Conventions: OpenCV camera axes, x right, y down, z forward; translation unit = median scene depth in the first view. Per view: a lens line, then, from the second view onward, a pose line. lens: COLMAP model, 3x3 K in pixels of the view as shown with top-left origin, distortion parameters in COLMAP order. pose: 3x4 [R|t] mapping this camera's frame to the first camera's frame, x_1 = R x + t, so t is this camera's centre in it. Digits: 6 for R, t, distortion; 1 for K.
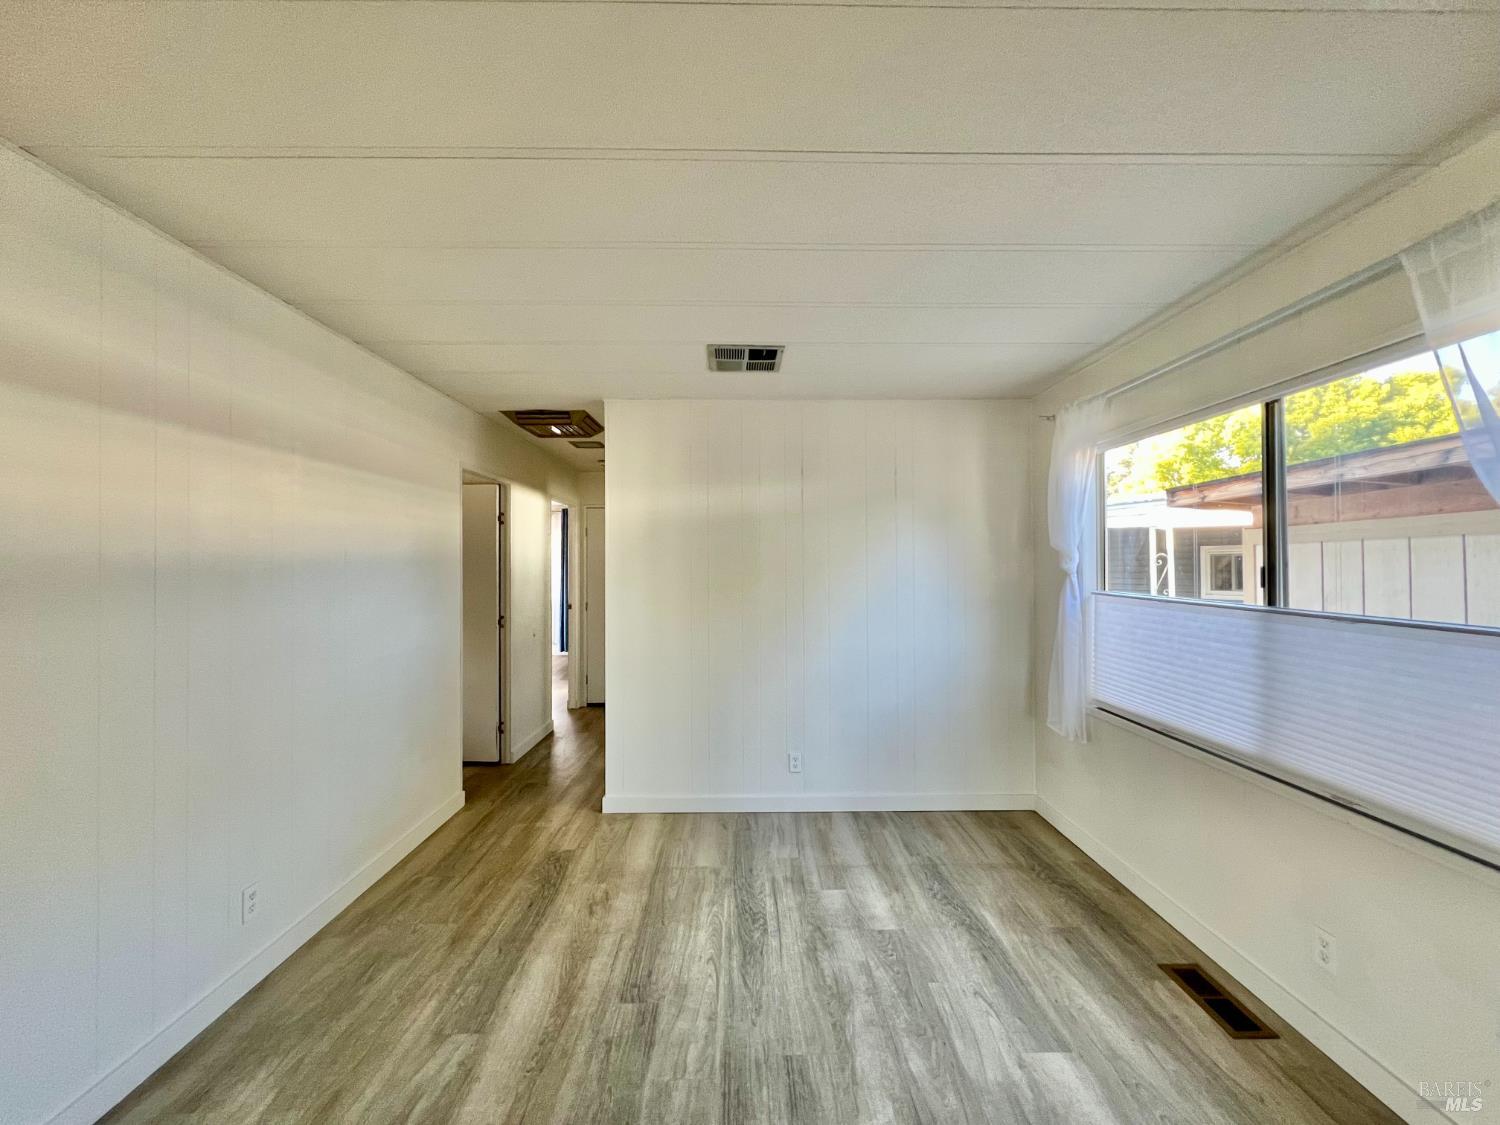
lens RADIAL K [[605.8, 0, 750.4], [0, 605.8, 560.3], [0, 0, 1]] dist [0.000233, 0.000591]
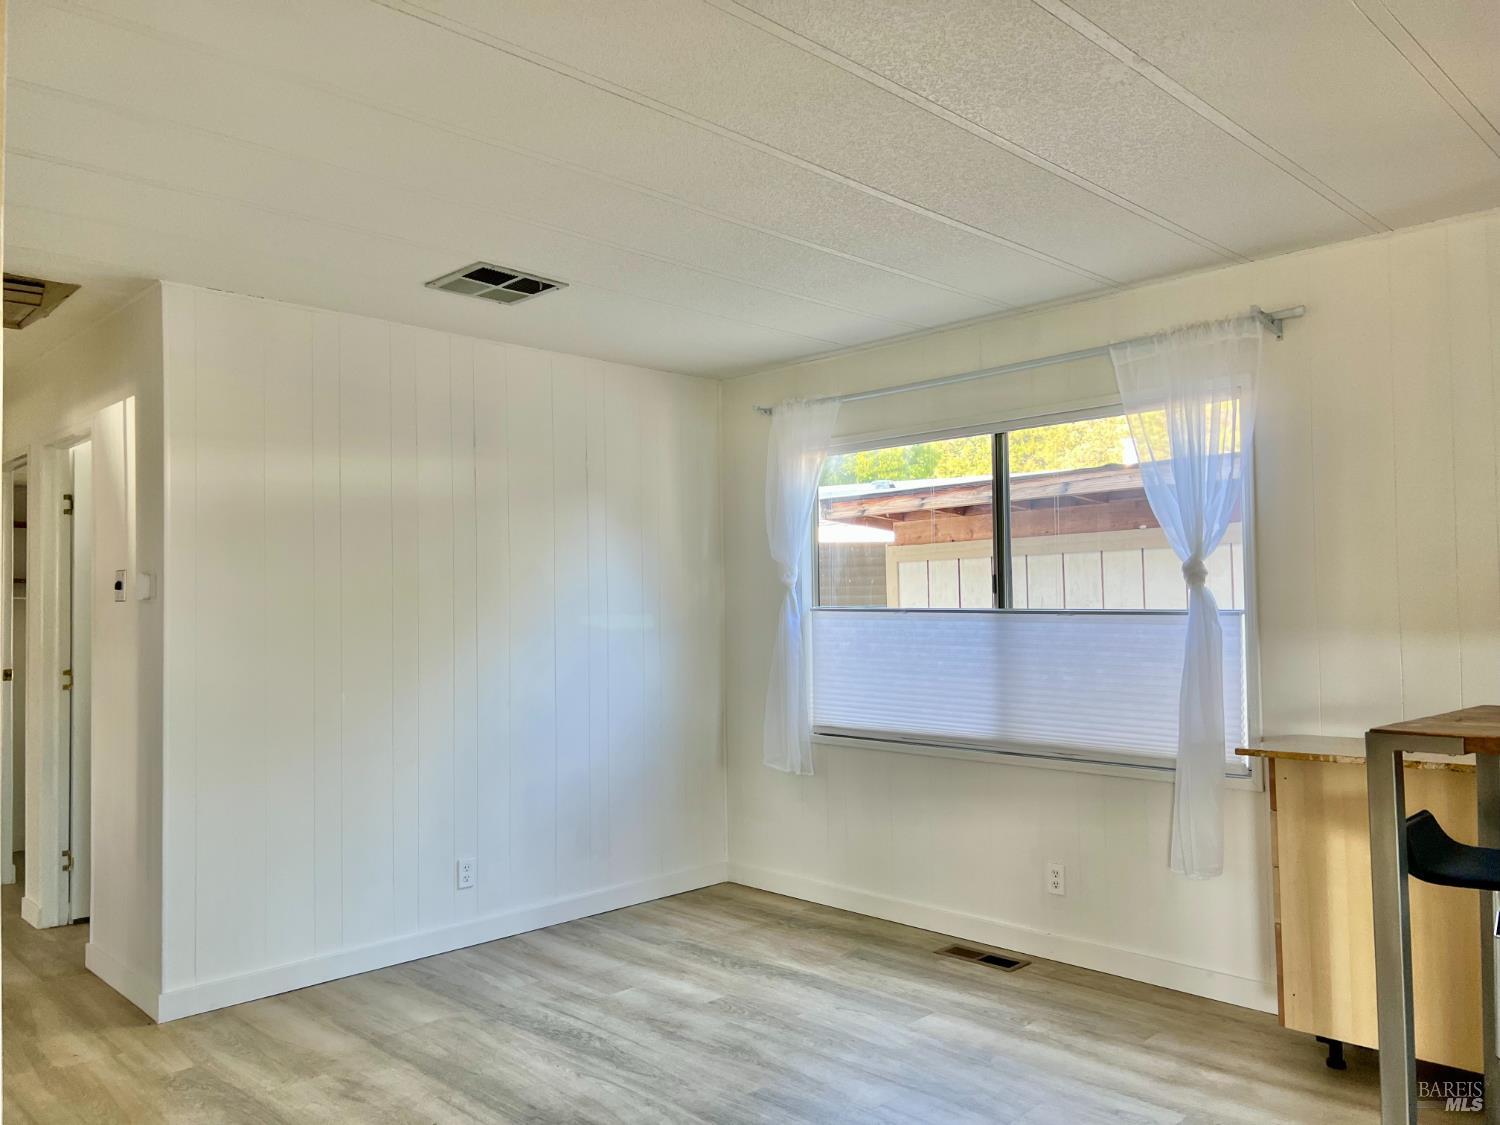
lens RADIAL K [[1135.8, 0, 744.8], [0, 1135.8, 573.1], [0, 0, 1]] dist [0.042787, -0.052716]
pose [[0.720940, 0.013397, 0.692868, -0.842817], [0.006086, 0.999652, -0.025662, 0.051430], [-0.692971, 0.022718, 0.720608, -0.192835]]
